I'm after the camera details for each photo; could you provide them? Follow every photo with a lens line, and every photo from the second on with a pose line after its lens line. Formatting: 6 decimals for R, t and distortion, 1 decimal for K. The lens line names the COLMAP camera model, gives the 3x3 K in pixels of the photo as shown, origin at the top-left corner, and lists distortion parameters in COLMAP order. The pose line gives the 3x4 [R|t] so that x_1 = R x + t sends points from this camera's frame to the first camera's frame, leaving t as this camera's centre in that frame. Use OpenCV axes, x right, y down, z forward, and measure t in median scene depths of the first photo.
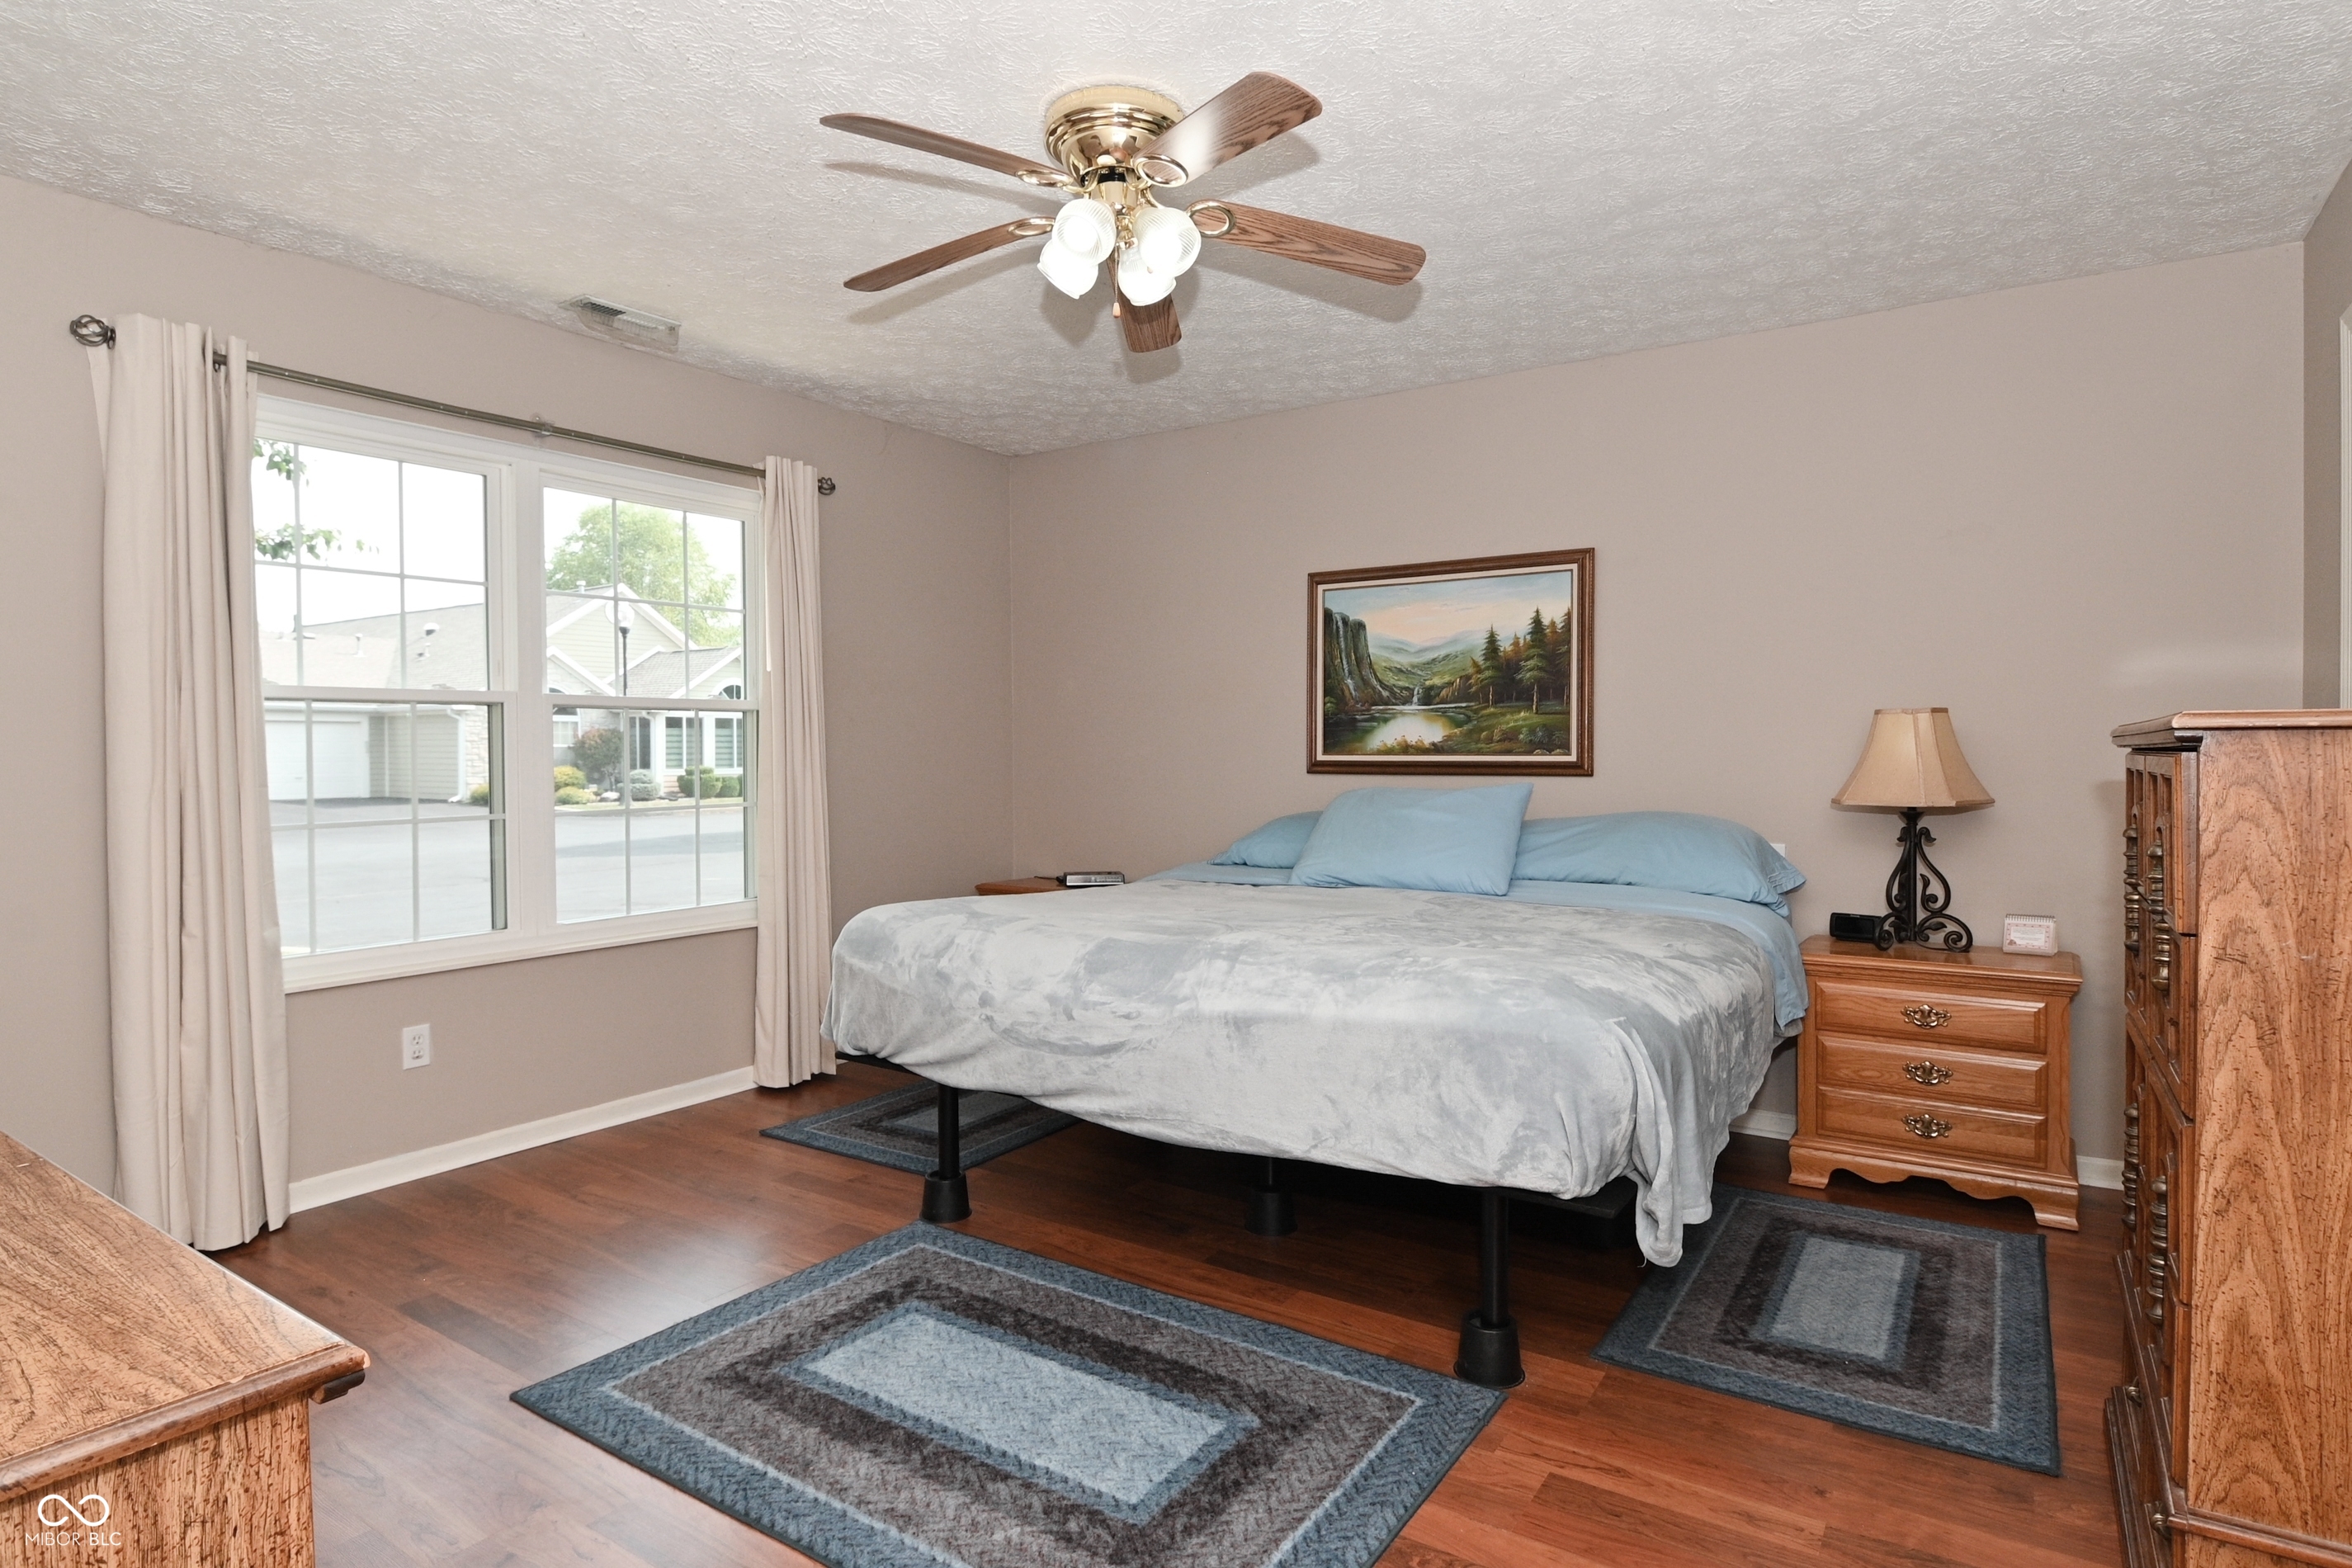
lens RADIAL K [[1237.7, 0, 1186.2], [0, 1237.7, 766.0], [0, 0, 1]] dist [0.023069, -0.033368]
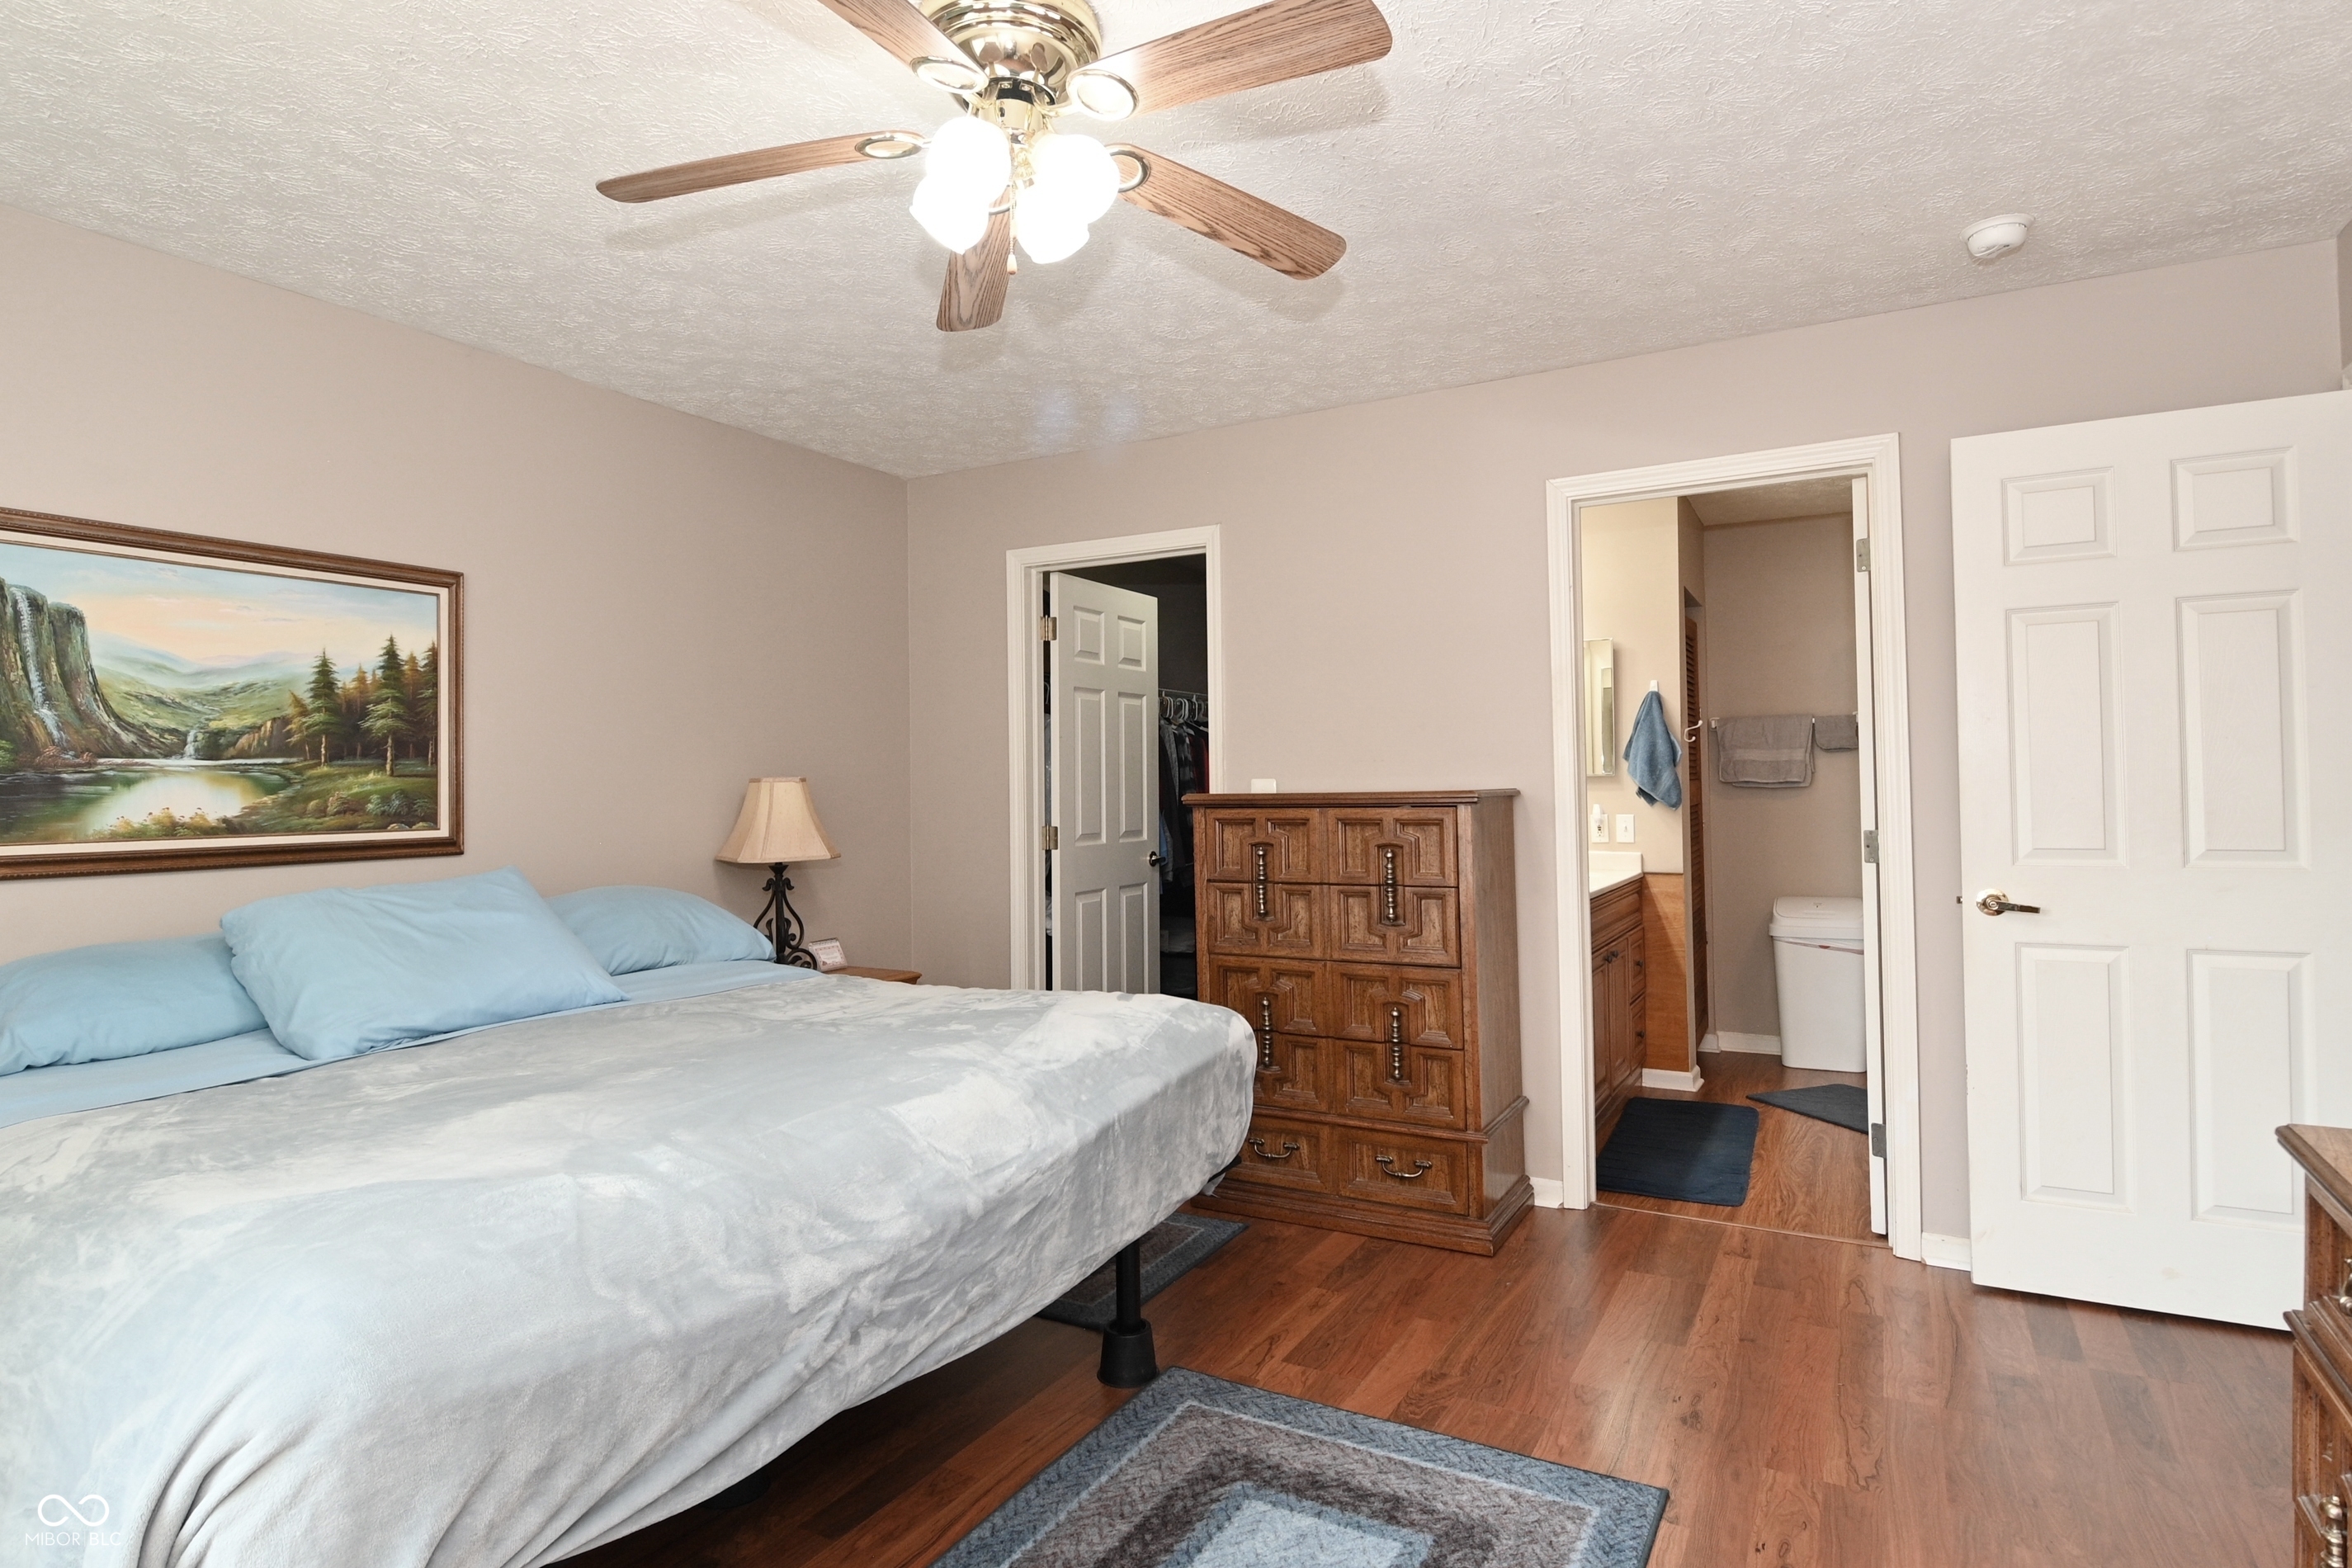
lens RADIAL K [[1237.7, 0, 1186.2], [0, 1237.7, 766.0], [0, 0, 1]] dist [0.023069, -0.033368]
pose [[-0.072989, 0.018280, 0.997165, -0.498301], [0.028201, 0.999470, -0.016258, -0.022174], [-0.996934, 0.026934, -0.073465, 0.571267]]
